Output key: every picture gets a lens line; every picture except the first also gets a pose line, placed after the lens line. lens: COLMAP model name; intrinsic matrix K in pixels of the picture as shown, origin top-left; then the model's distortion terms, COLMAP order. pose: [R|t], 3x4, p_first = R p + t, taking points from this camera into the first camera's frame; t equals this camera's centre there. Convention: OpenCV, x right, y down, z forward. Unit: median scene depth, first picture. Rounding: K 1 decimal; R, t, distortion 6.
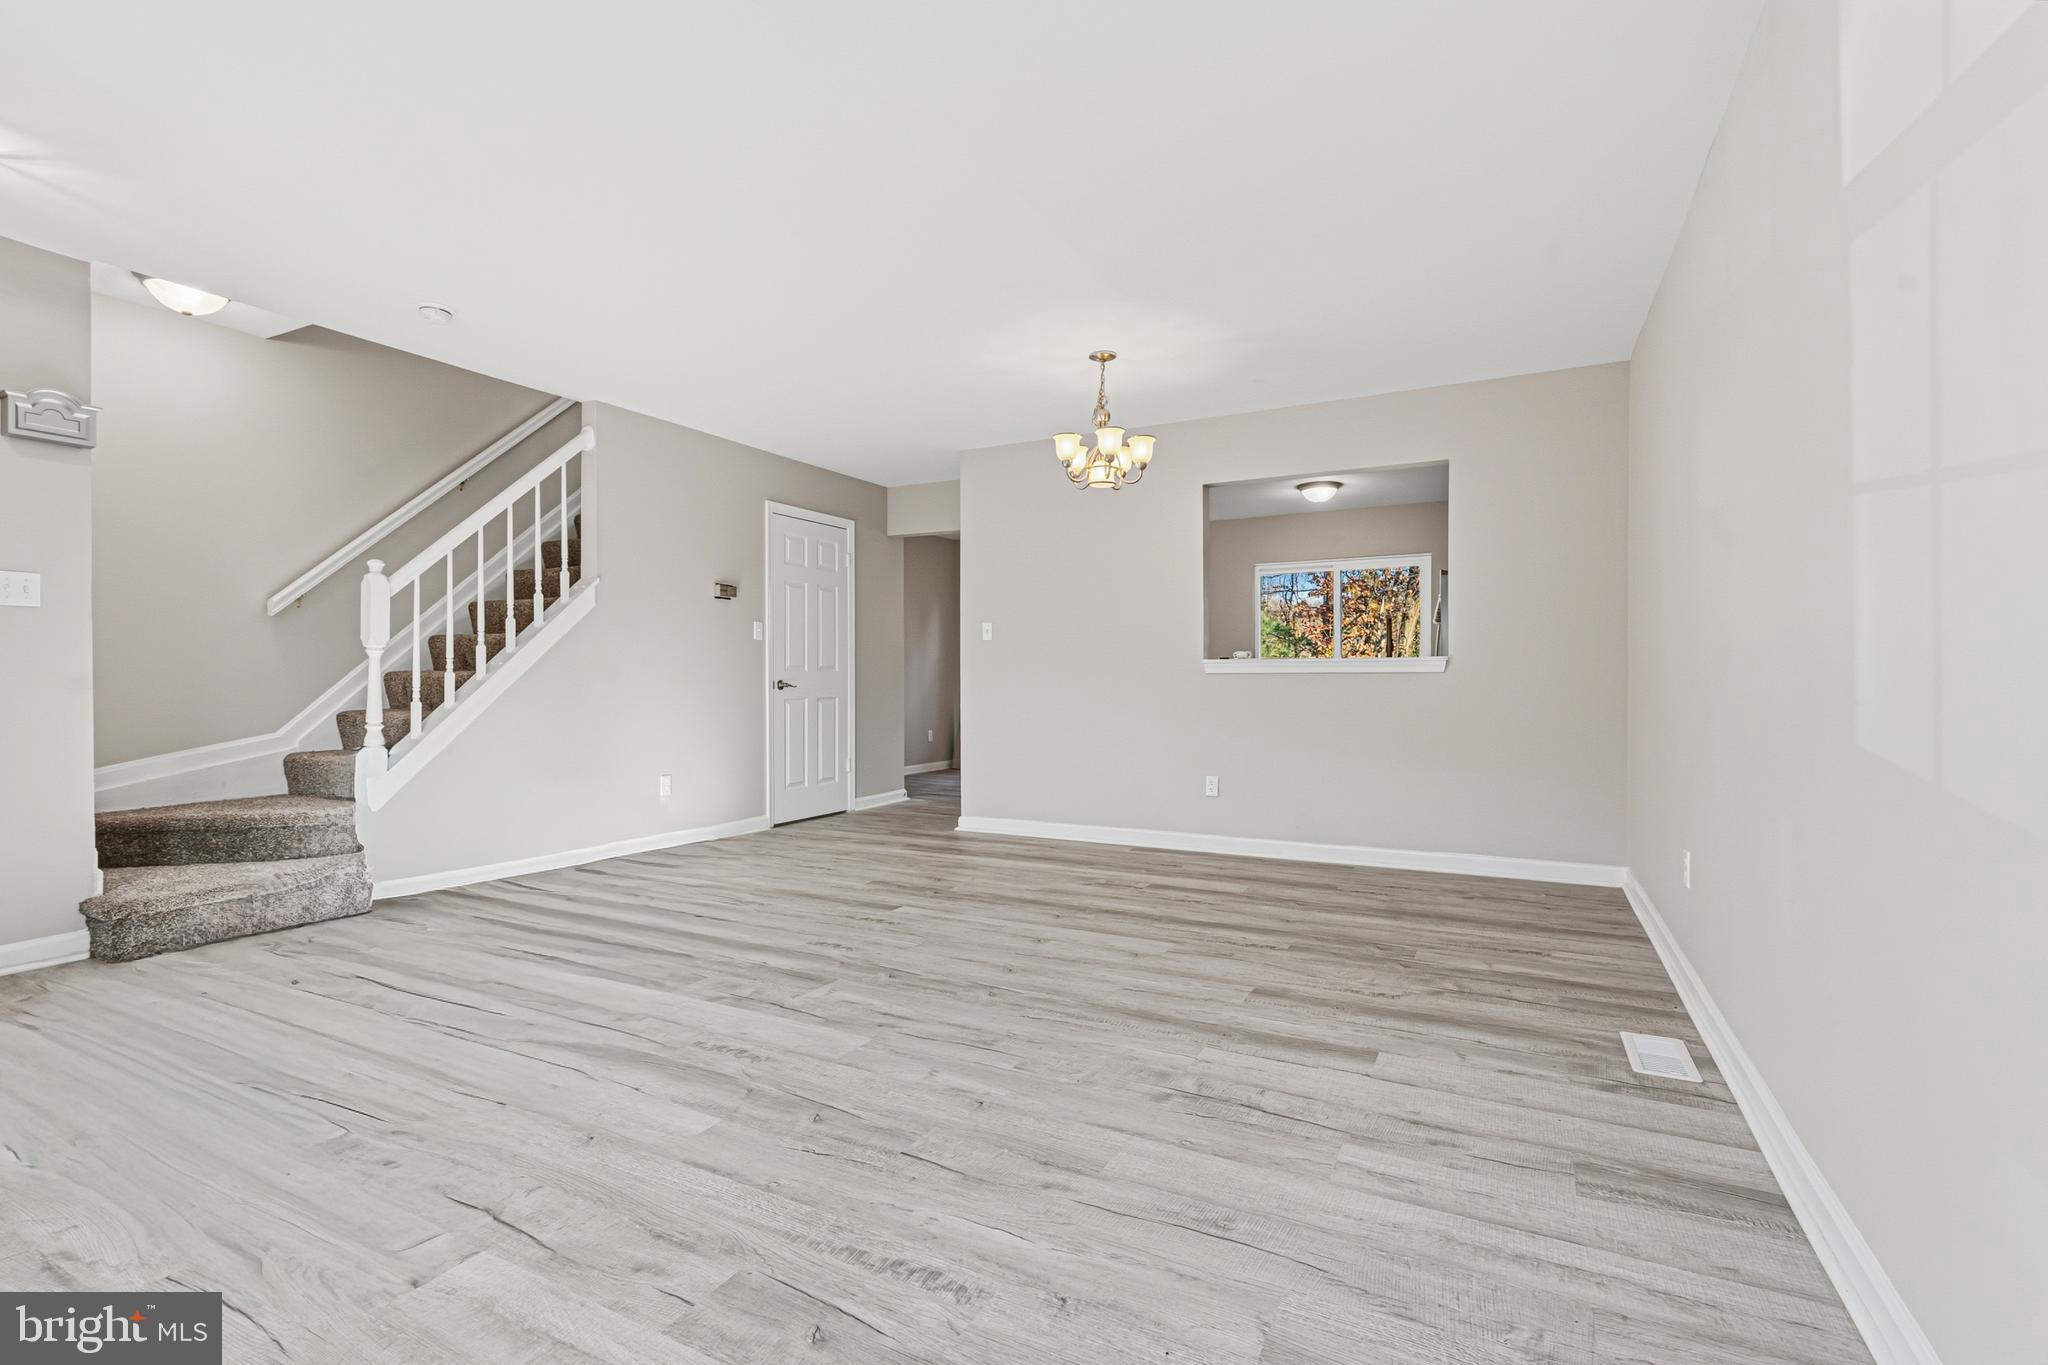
lens RADIAL K [[916.4, 0, 1036.3], [0, 916.4, 686.9], [0, 0, 1]] dist [-0.001844, -0.000875]
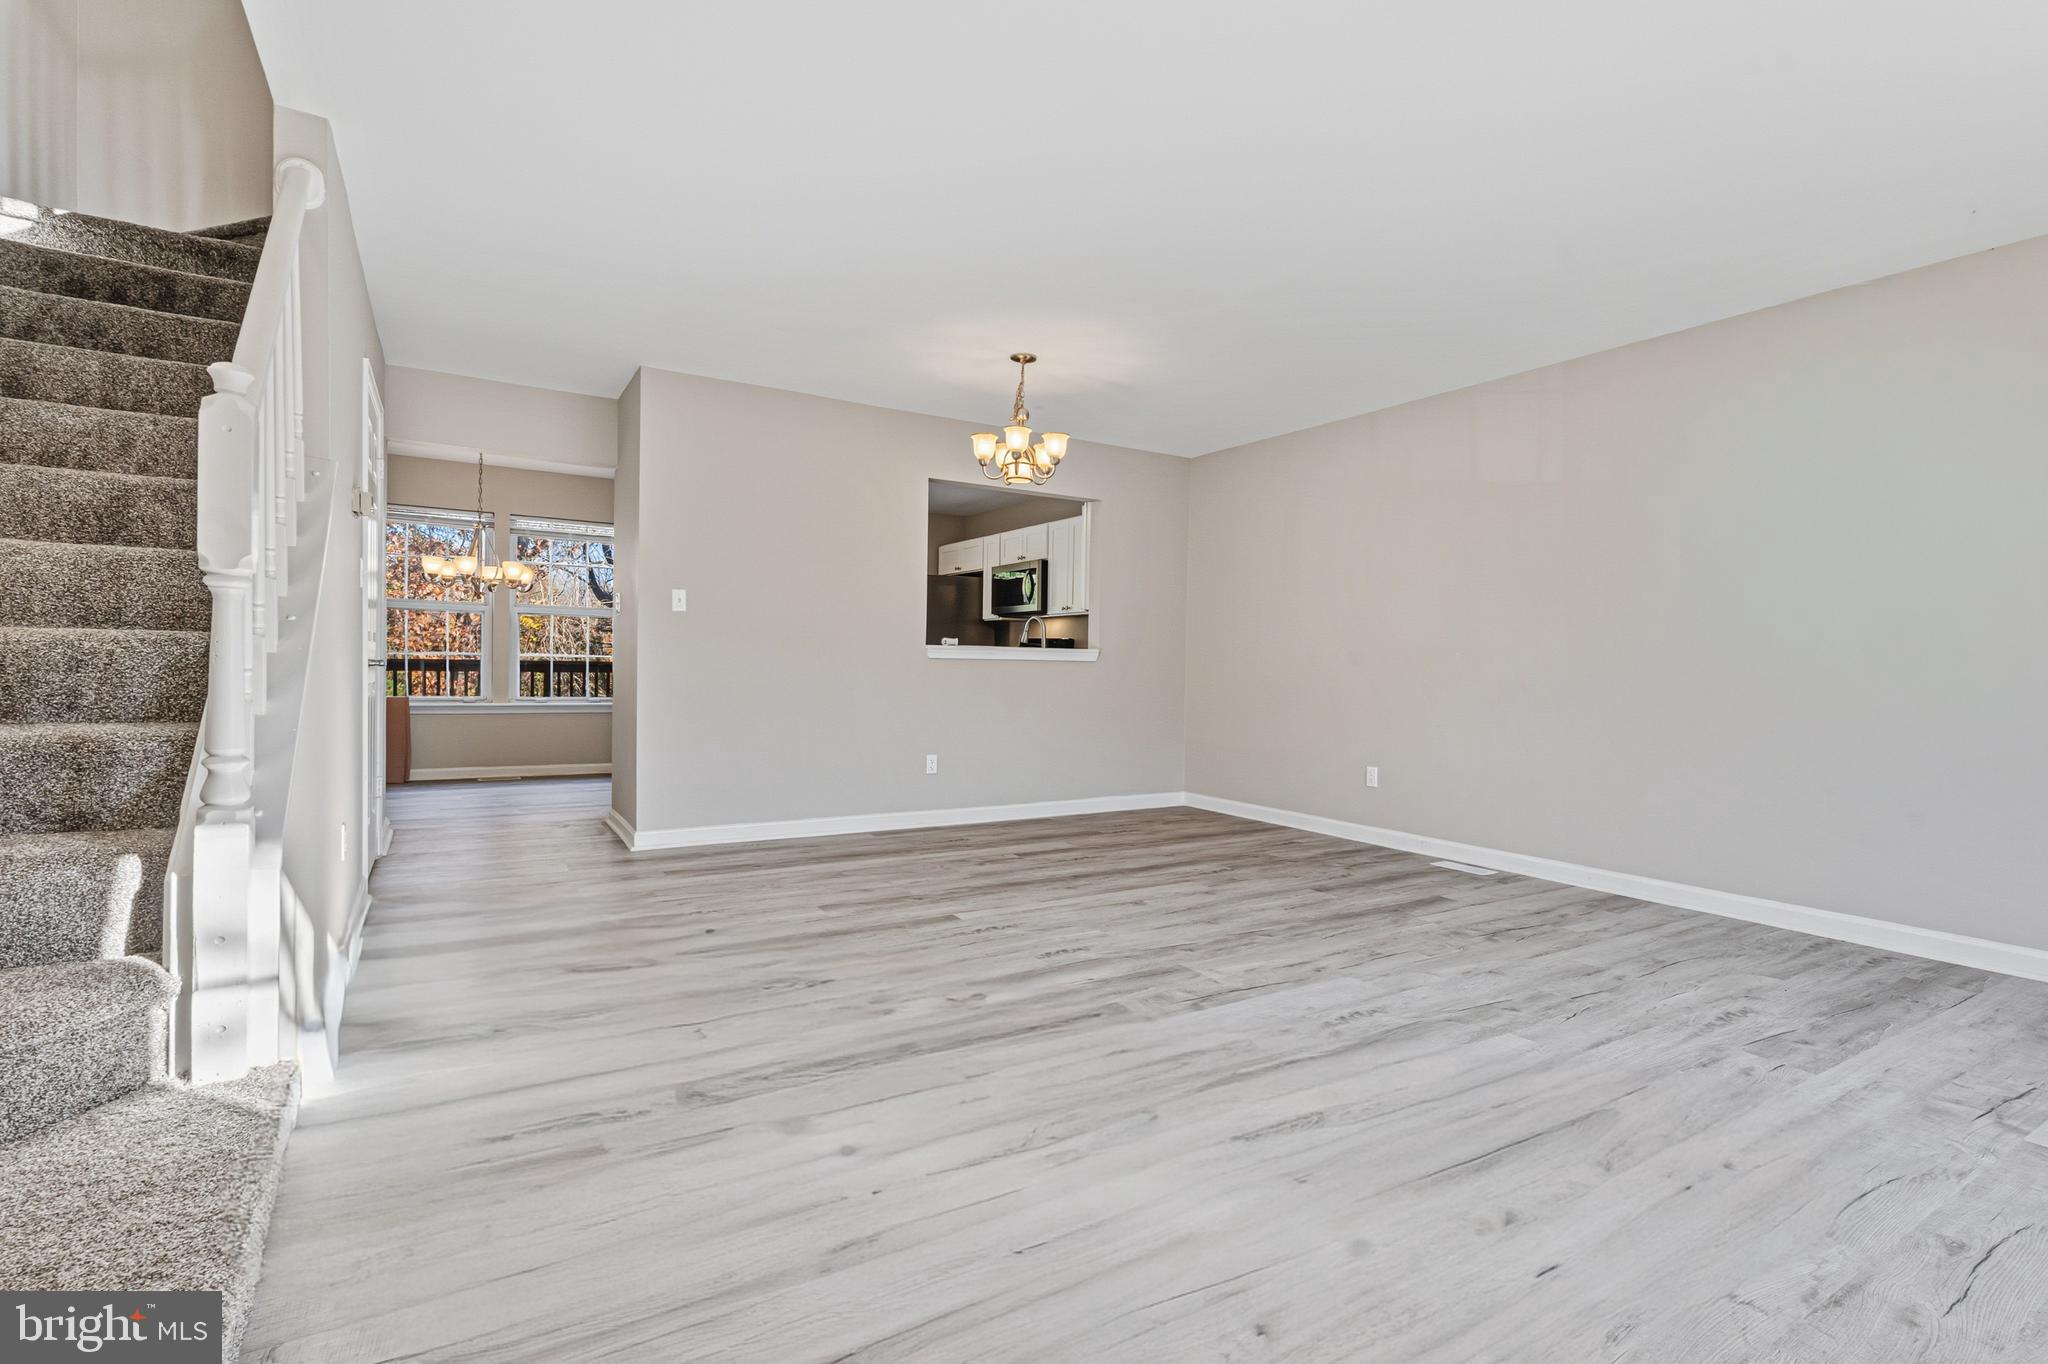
lens RADIAL K [[916.4, 0, 1036.3], [0, 916.4, 686.4], [0, 0, 1]] dist [-0.001844, -0.000875]
pose [[0.531721, -0.010578, 0.846854, -1.214100], [-0.010389, 0.999765, 0.019012, -0.006345], [-0.846856, -0.018907, 0.531486, 0.632277]]
